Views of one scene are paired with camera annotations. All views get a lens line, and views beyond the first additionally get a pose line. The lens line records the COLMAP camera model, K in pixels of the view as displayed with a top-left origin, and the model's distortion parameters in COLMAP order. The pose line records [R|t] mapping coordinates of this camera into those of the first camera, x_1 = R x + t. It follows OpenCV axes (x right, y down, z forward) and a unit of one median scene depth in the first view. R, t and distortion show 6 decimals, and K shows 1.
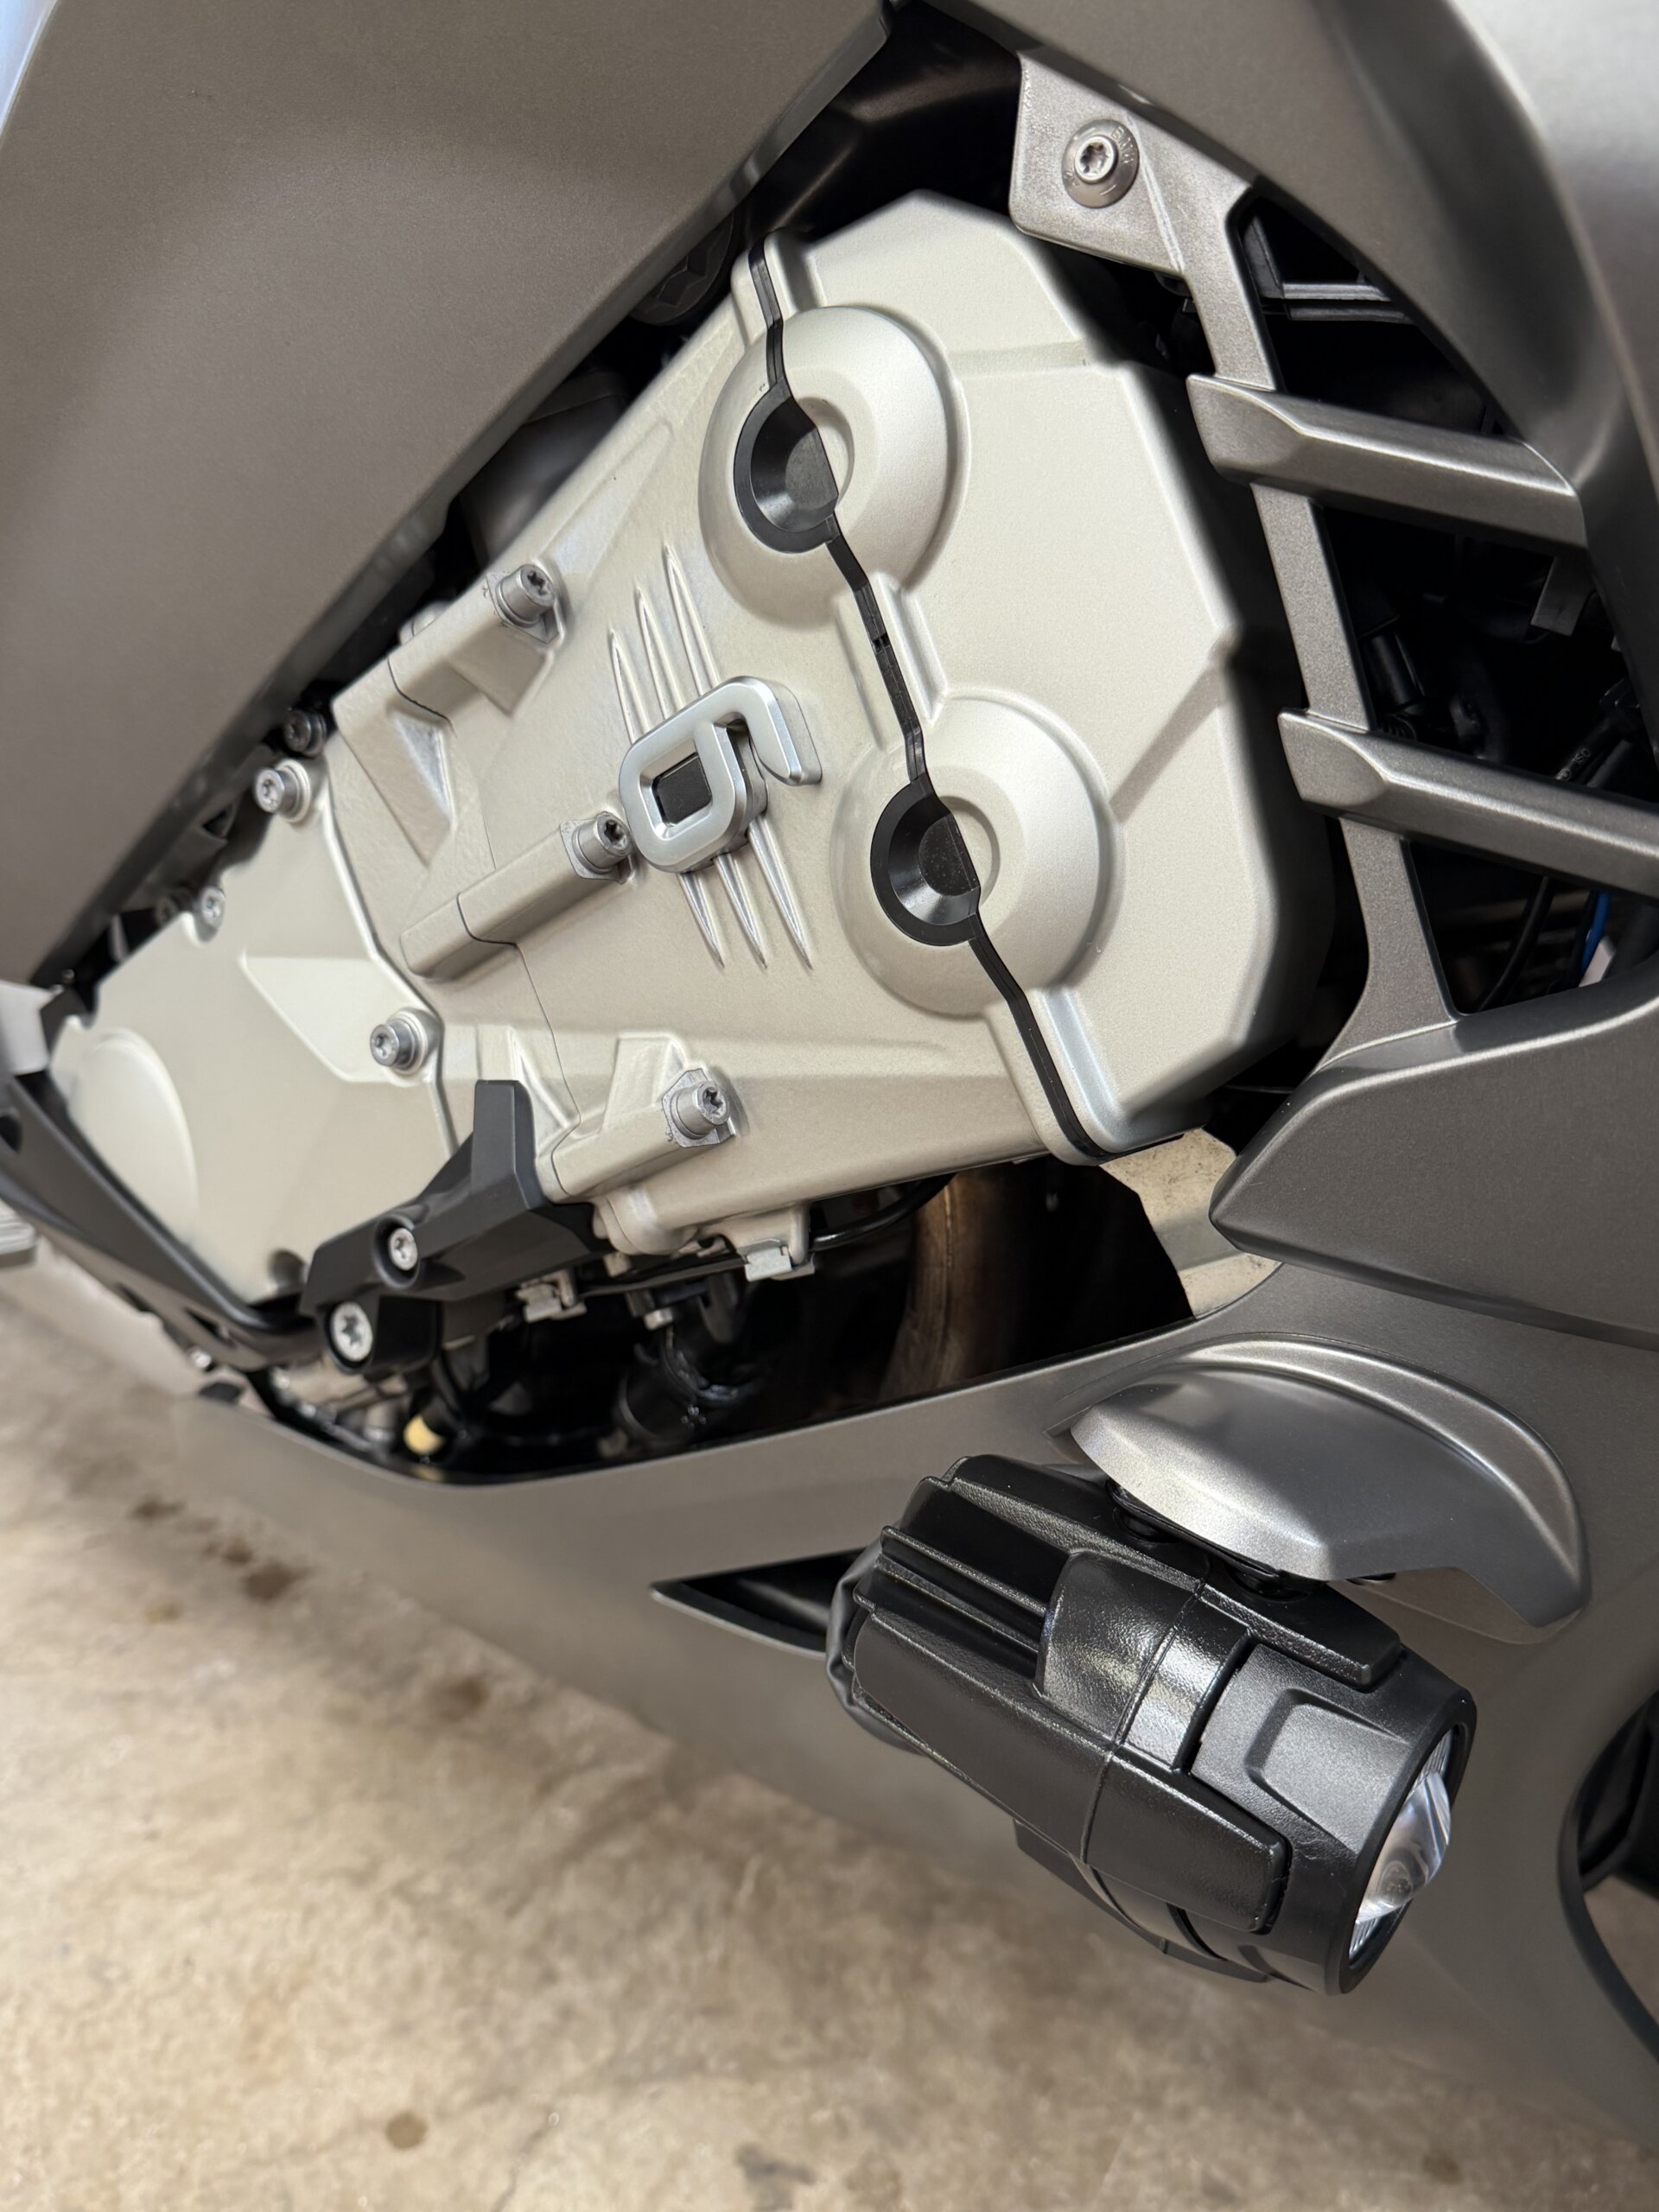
lens RADIAL K [[1838.0, 0, 814.8], [0, 1838.0, 1125.3], [0, 0, 1]] dist [0.009395, -0.017290]
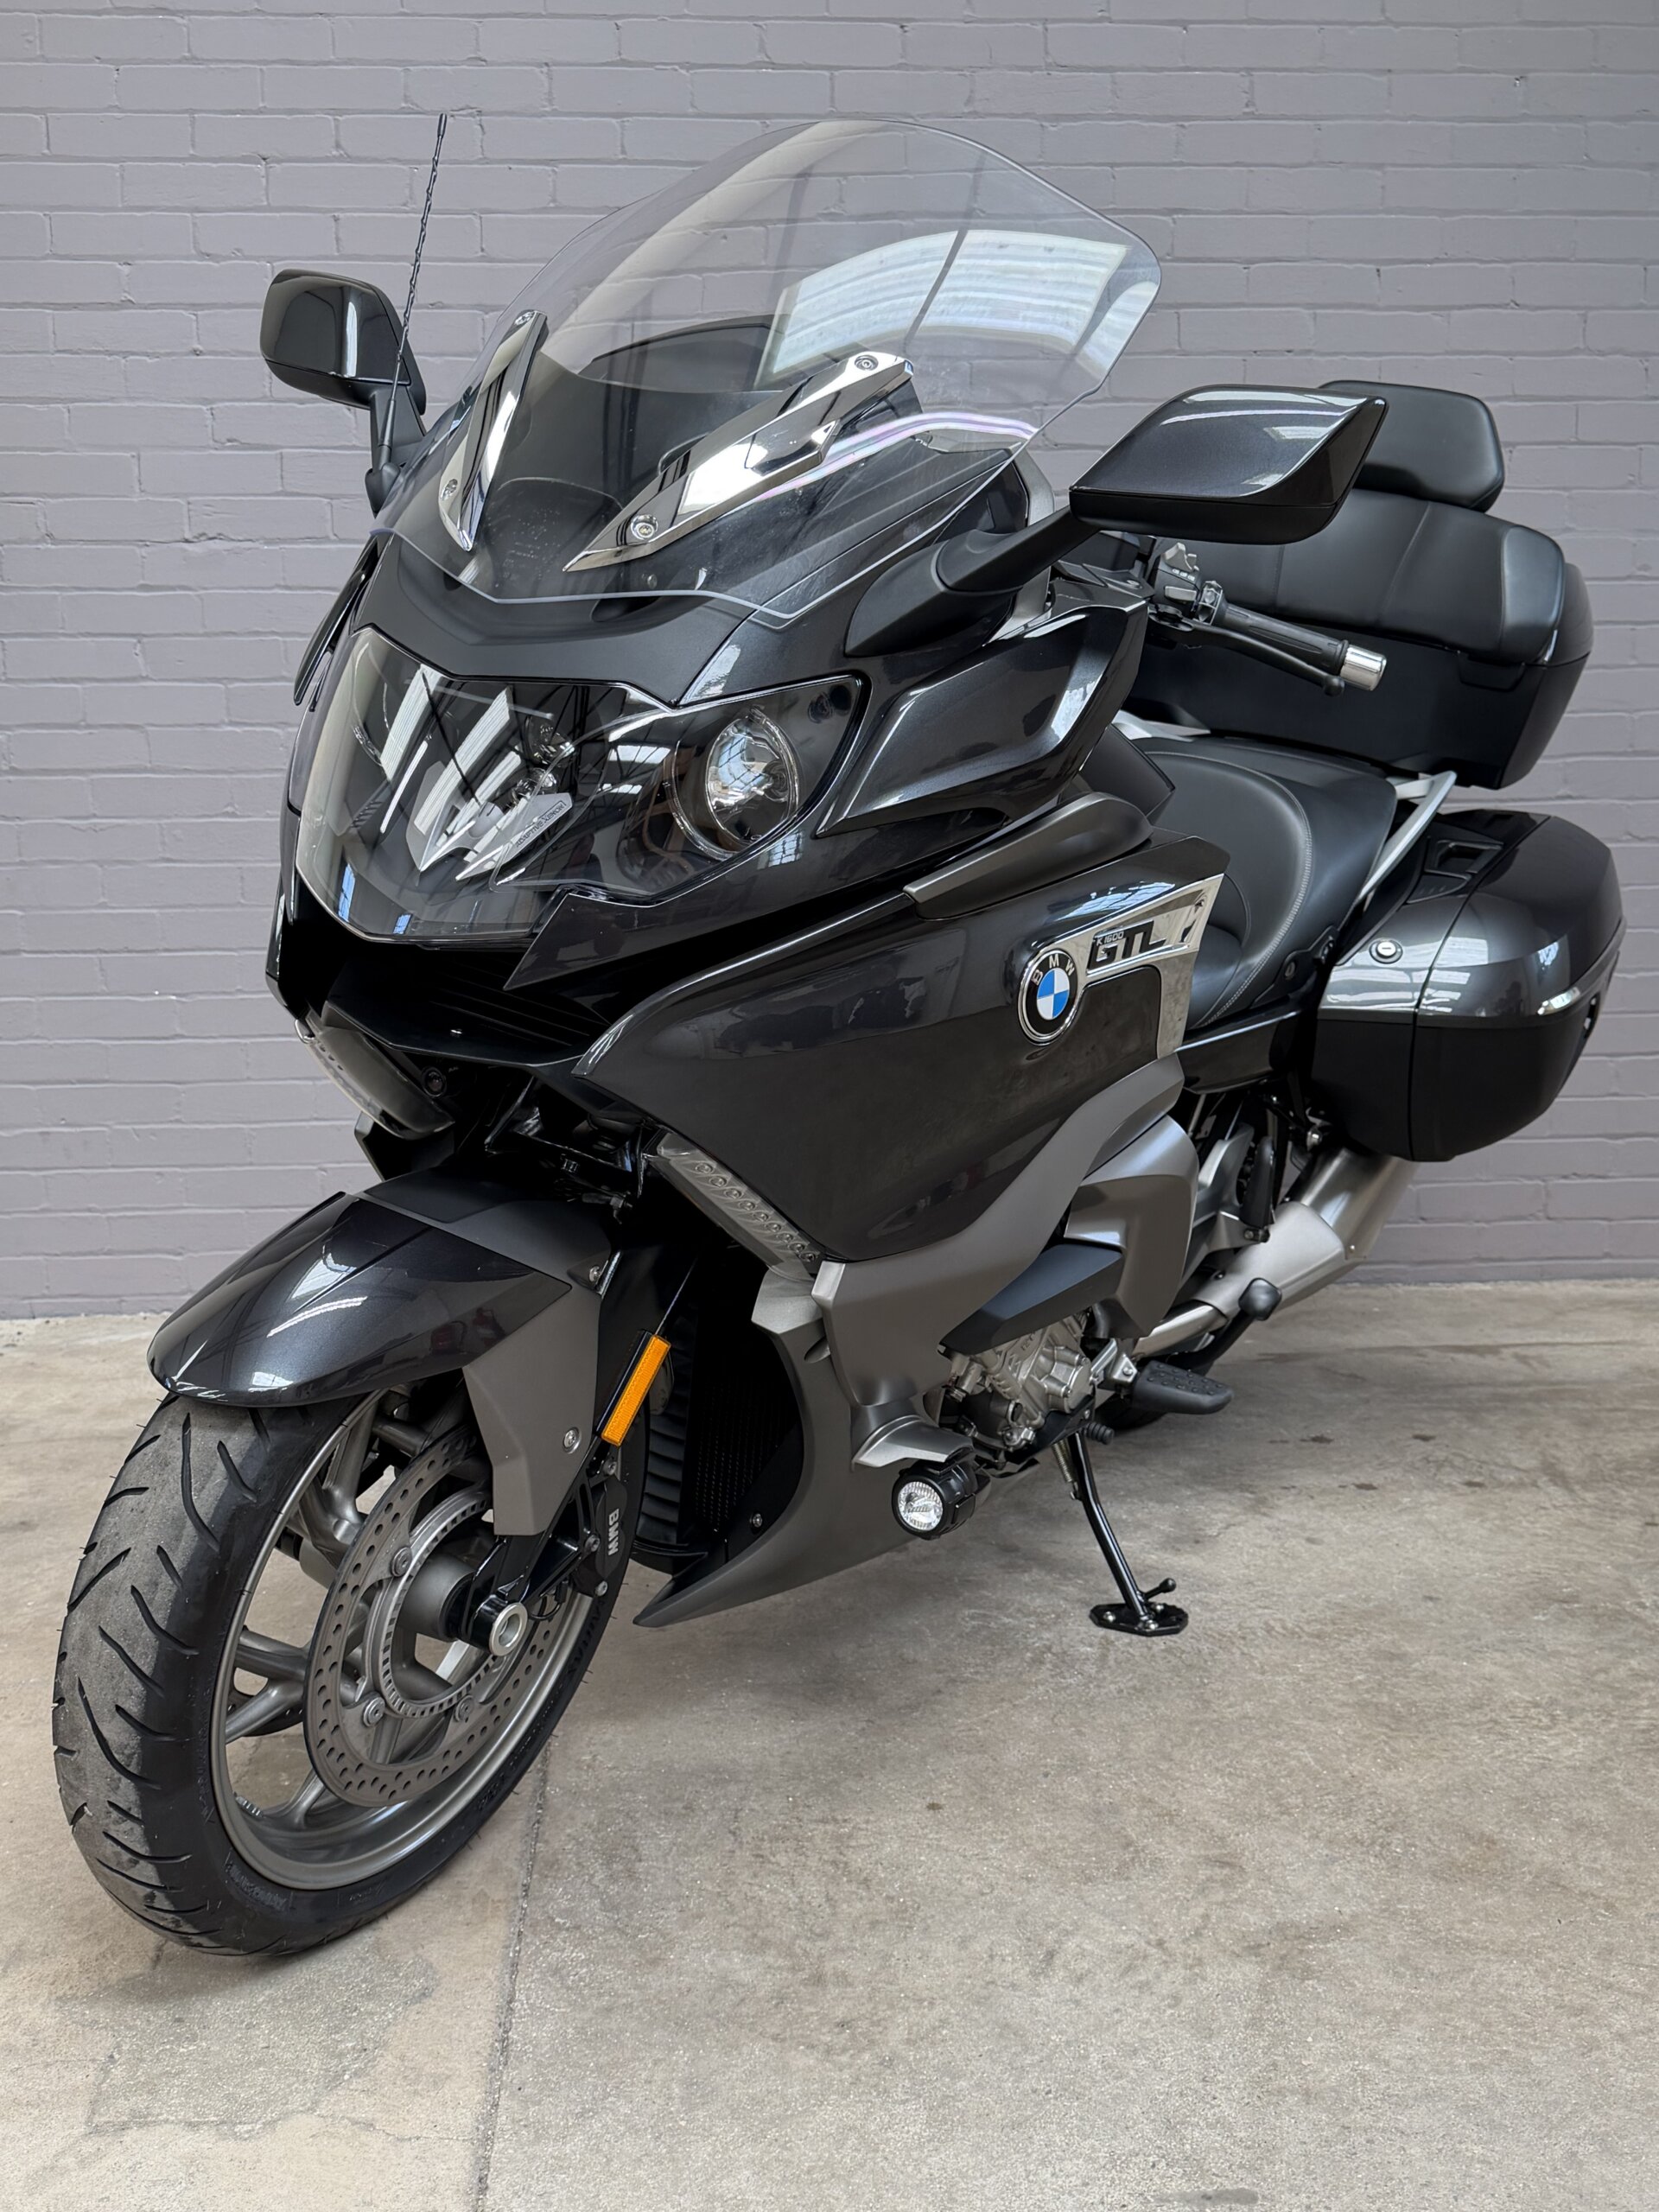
lens RADIAL K [[2196.5, 0, 827.3], [0, 2196.5, 1099.9], [0, 0, 1]] dist [0.025311, 0.000000]
pose [[0.748517, -0.098061, 0.655825, -5.788963], [0.291828, 0.936796, -0.193001, 0.259341], [-0.595449, 0.335853, 0.729824, -1.891208]]
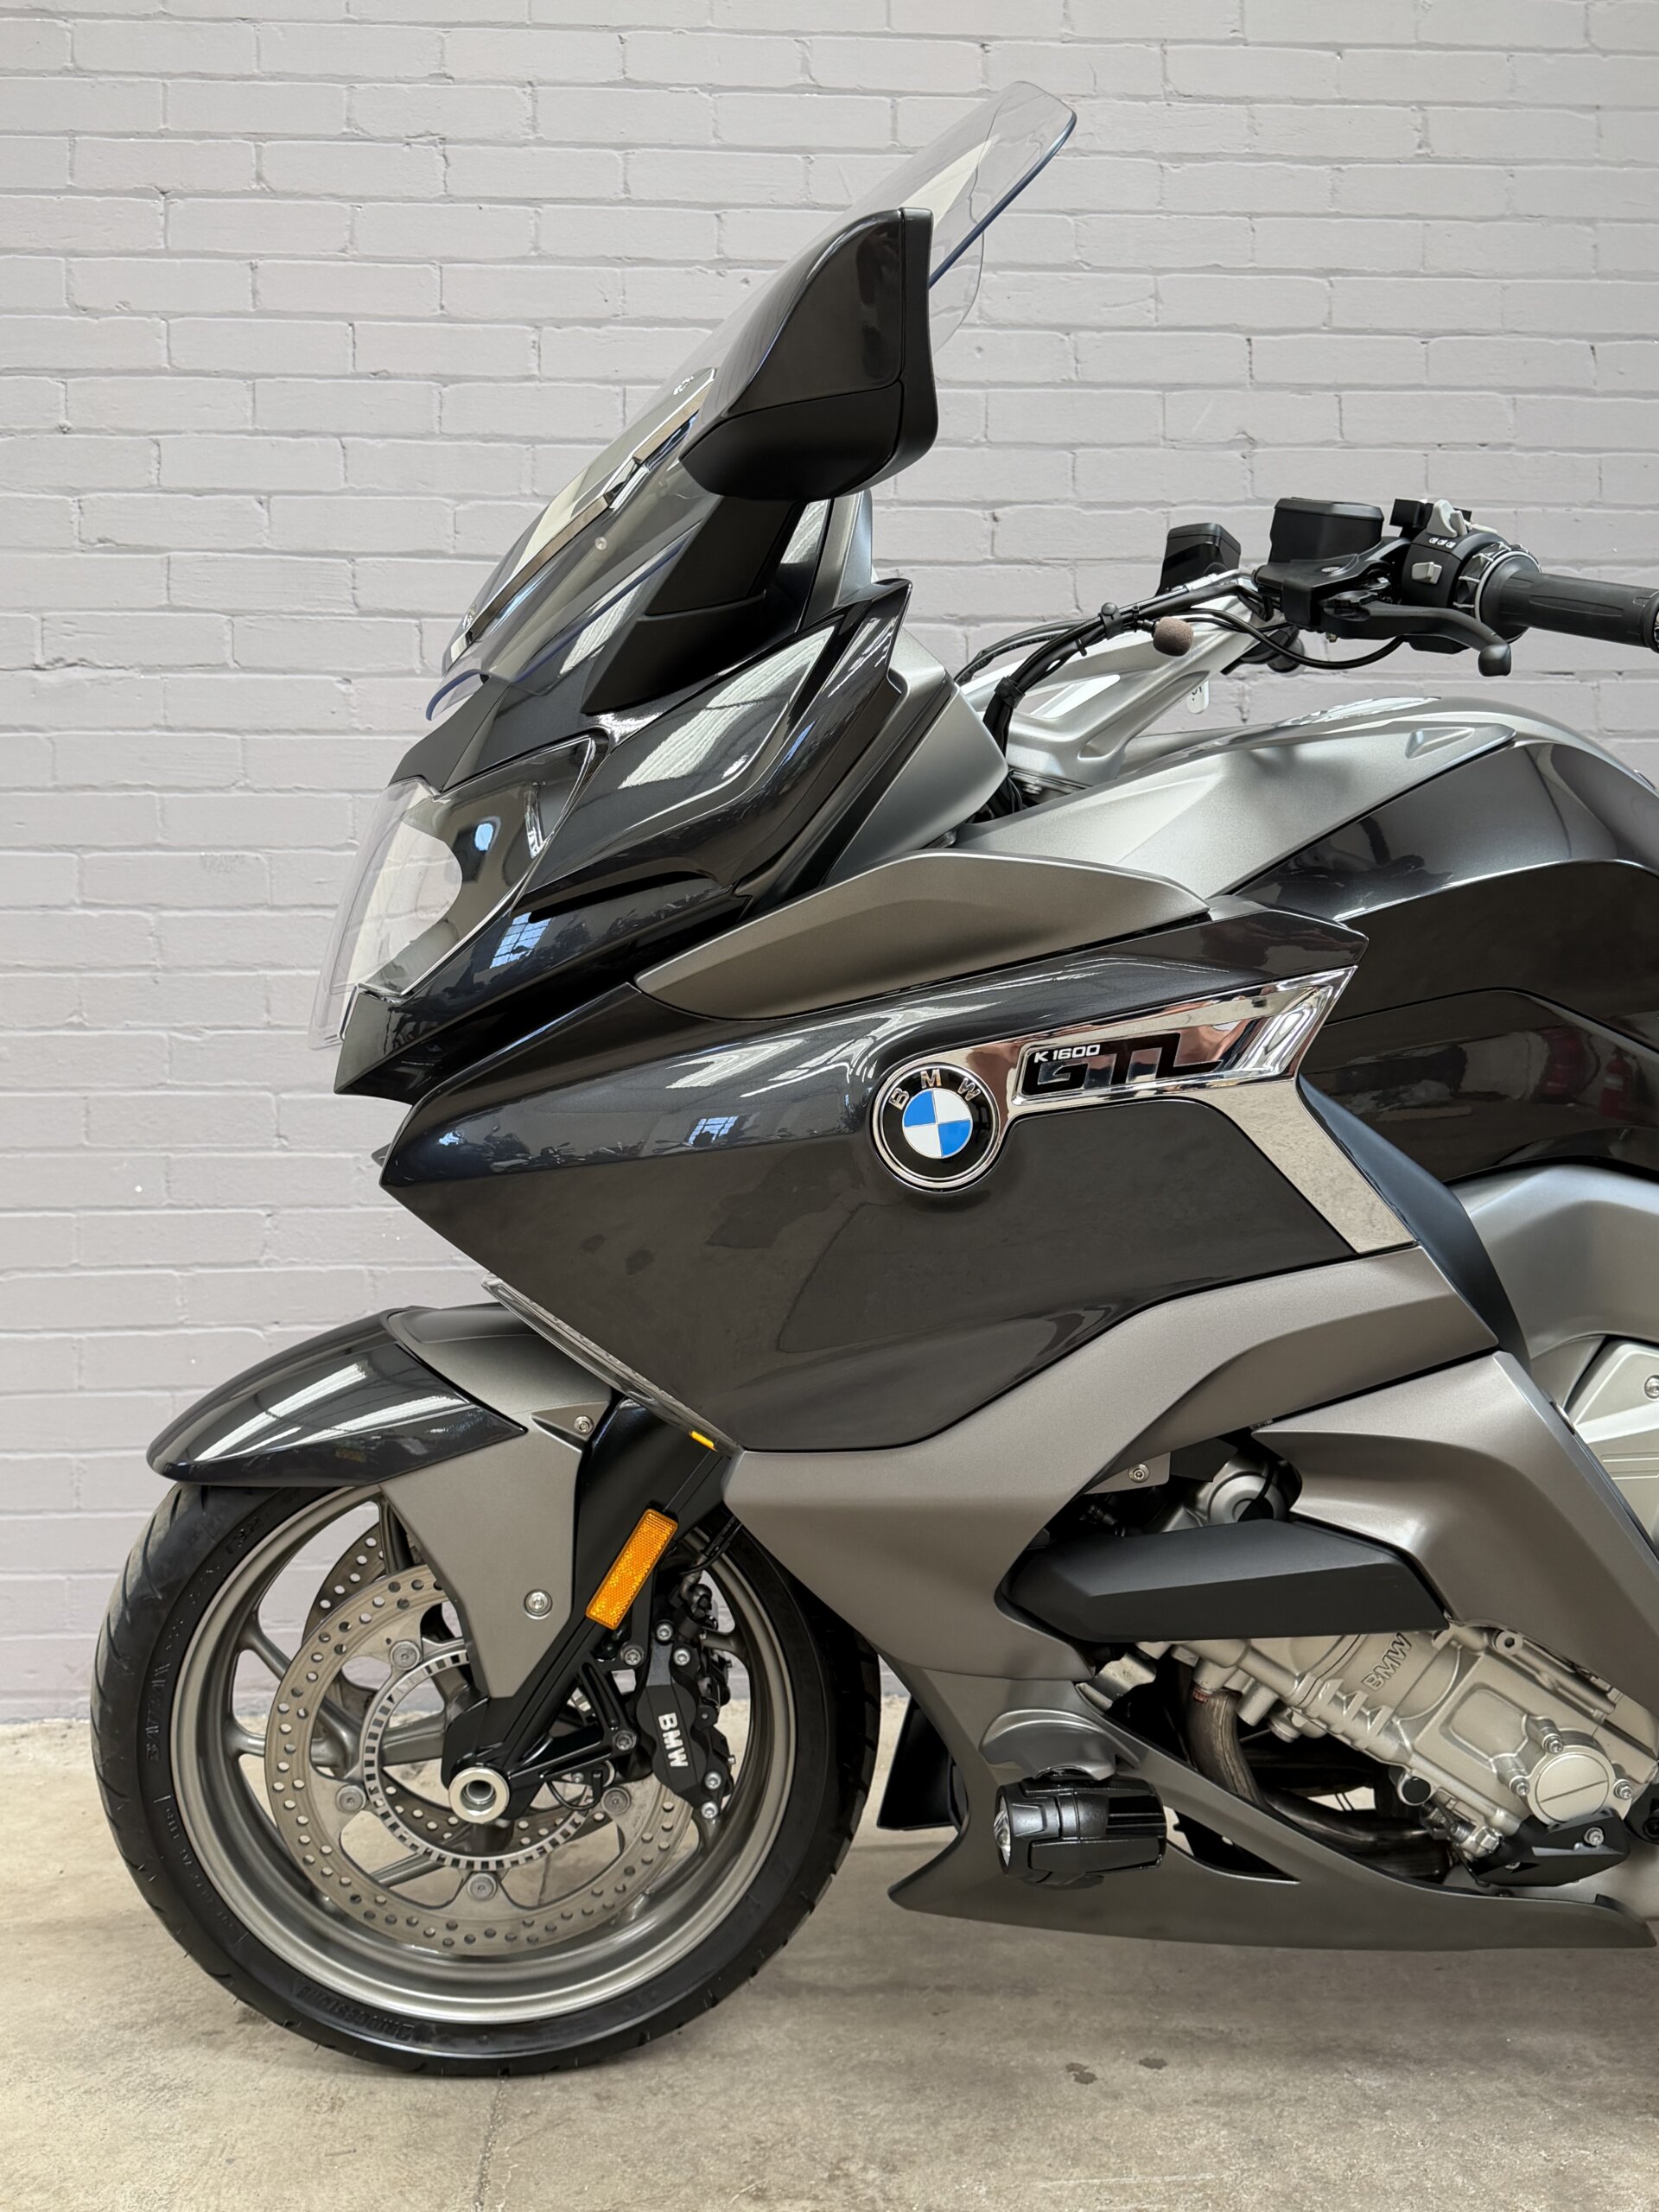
lens RADIAL K [[2065.1, 0, 837.4], [0, 2065.1, 1093.0], [0, 0, 1]] dist [0.022836, 0.000000]
pose [[0.748891, 0.009642, 0.662623, -4.177796], [0.289122, 0.894961, -0.339786, -0.267149], [-0.596298, 0.446041, 0.667440, 0.097298]]
